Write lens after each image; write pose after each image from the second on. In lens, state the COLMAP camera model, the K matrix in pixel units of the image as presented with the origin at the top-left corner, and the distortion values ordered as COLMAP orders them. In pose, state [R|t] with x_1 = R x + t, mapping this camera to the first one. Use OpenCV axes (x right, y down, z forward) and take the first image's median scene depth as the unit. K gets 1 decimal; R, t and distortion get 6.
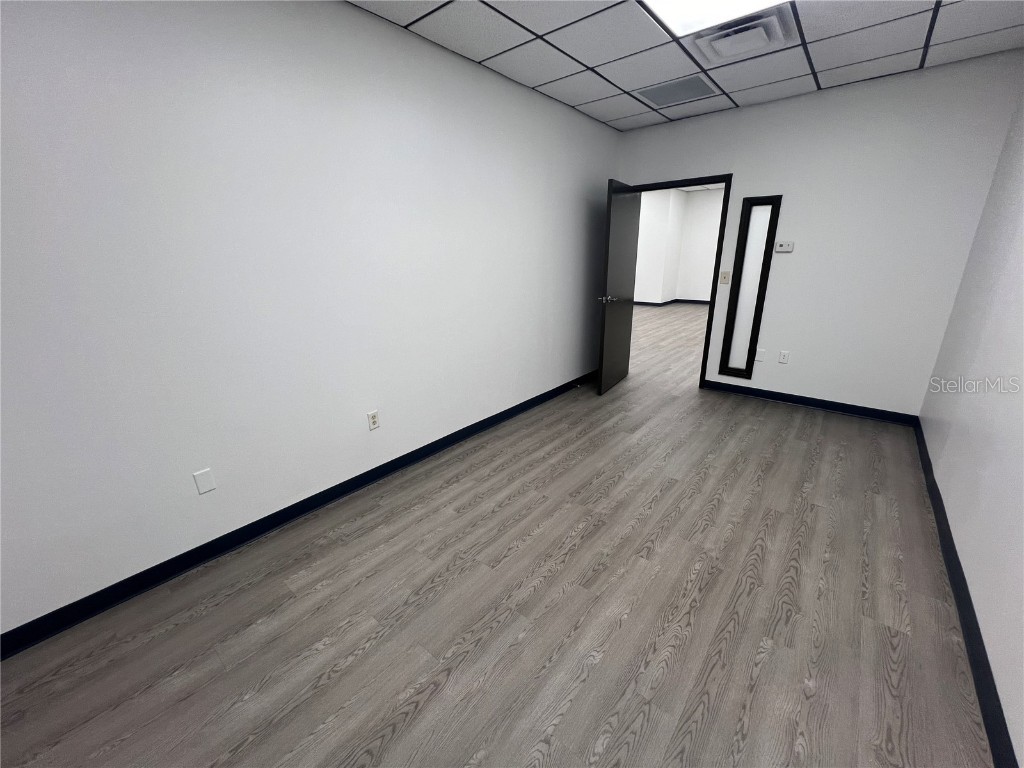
lens RADIAL K [[406.2, 0, 514.1], [0, 406.2, 379.2], [0, 0, 1]] dist [-0.001515, 0.000578]
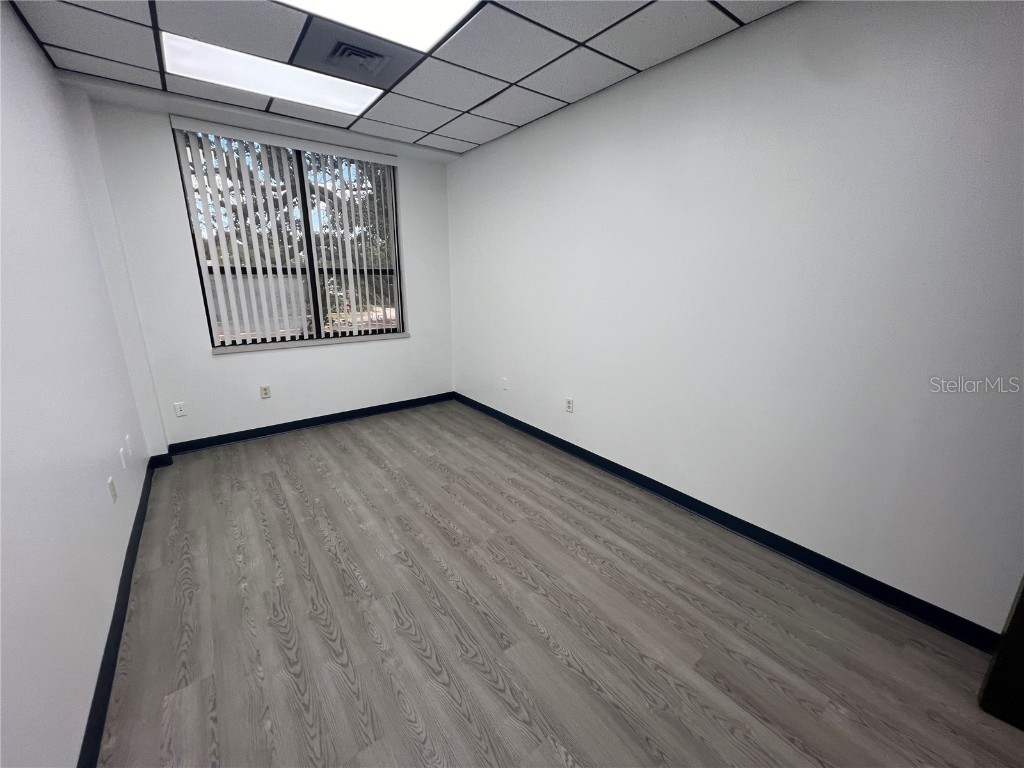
lens RADIAL K [[406.2, 0, 511.8], [0, 406.2, 384.2], [0, 0, 1]] dist [-0.001515, 0.000578]
pose [[-0.222639, 0.265744, -0.937983, 1.078830], [-0.289639, 0.900659, 0.323918, -0.393338], [0.930882, 0.343794, -0.123552, 1.171209]]
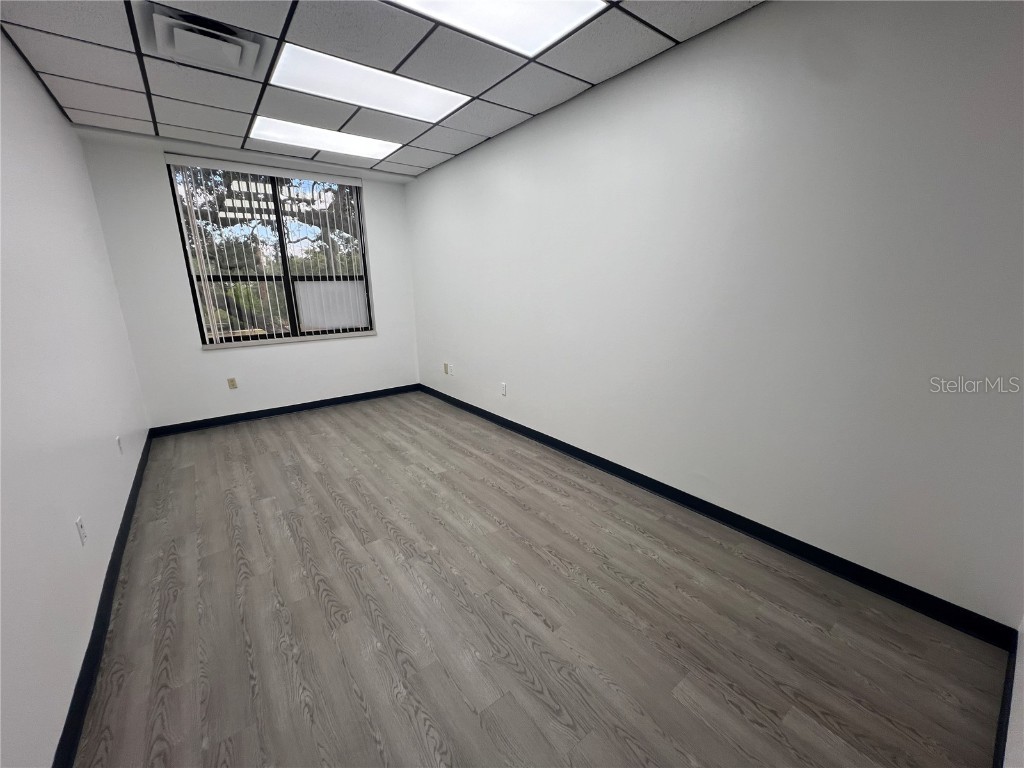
lens RADIAL K [[406.2, 0, 508.9], [0, 406.2, 387.1], [0, 0, 1]] dist [-0.001515, 0.000578]
pose [[-0.211597, 0.273166, -0.938407, 1.315667], [-0.267336, 0.907354, 0.324407, -0.479973], [0.940084, 0.319513, -0.118967, 1.439625]]
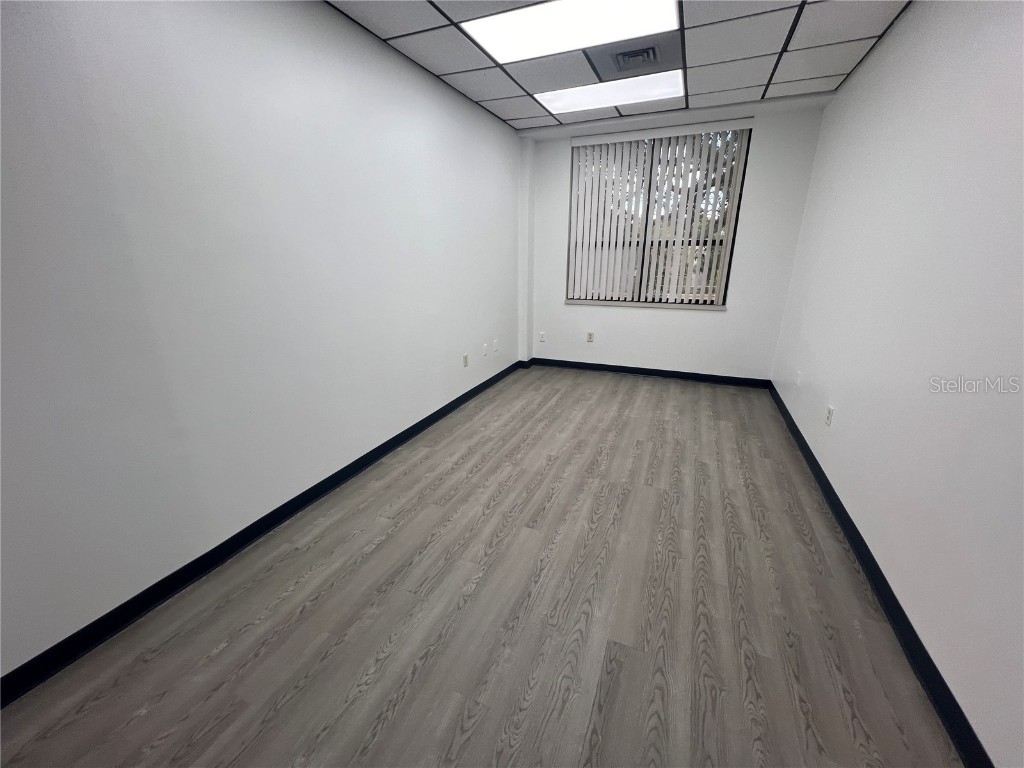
lens RADIAL K [[406.2, 0, 515.0], [0, 406.2, 385.2], [0, 0, 1]] dist [-0.001515, 0.000578]
pose [[-0.957162, 0.109761, -0.267945, 0.757822], [-0.064964, 0.820375, 0.568124, -0.558609], [0.282173, 0.561194, -0.778100, 1.820367]]
